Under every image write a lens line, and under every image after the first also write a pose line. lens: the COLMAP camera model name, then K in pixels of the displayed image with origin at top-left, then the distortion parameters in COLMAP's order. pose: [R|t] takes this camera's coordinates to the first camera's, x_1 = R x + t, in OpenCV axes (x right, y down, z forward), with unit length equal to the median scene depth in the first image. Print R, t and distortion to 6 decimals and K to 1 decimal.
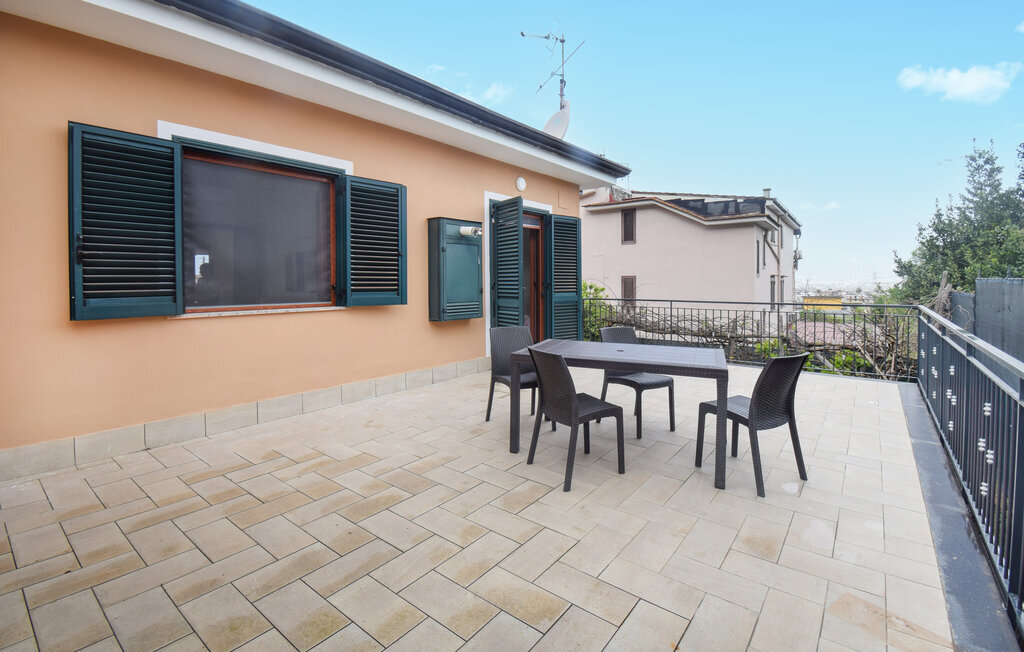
lens RADIAL K [[463.0, 0, 512.0], [0, 463.0, 255.6], [0, 0, 1]] dist [0.000872, -0.015954]
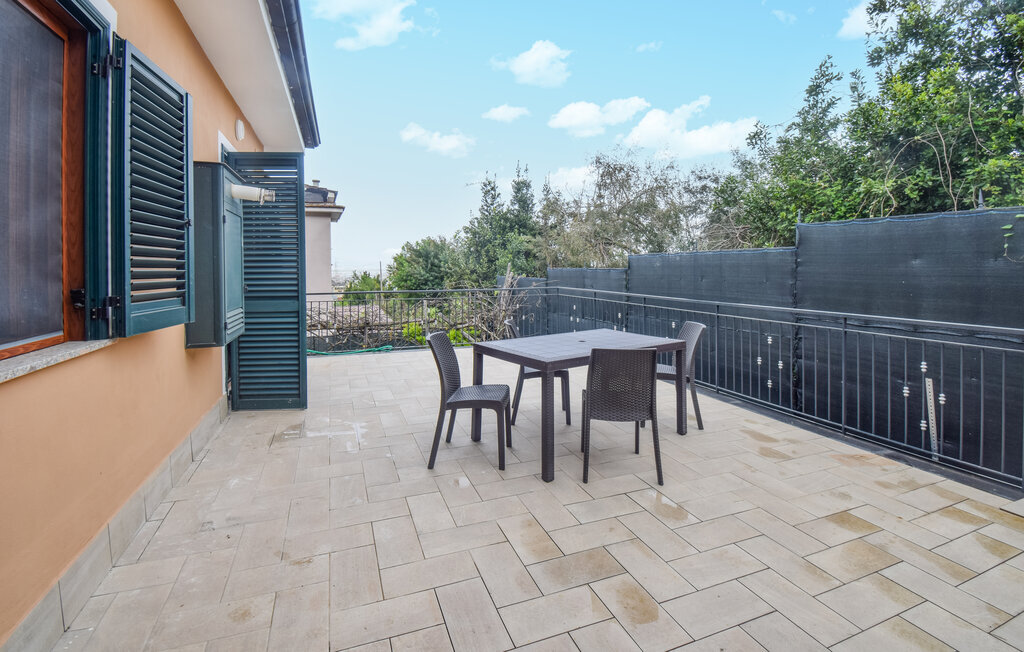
lens RADIAL K [[463.0, 0, 512.0], [0, 463.0, 255.6], [0, 0, 1]] dist [0.000872, -0.015954]
pose [[0.505884, 0.020906, 0.862348, -0.568610], [-0.041795, 0.999126, 0.000297, 0.017949], [-0.861588, -0.036192, 0.506316, 0.491236]]
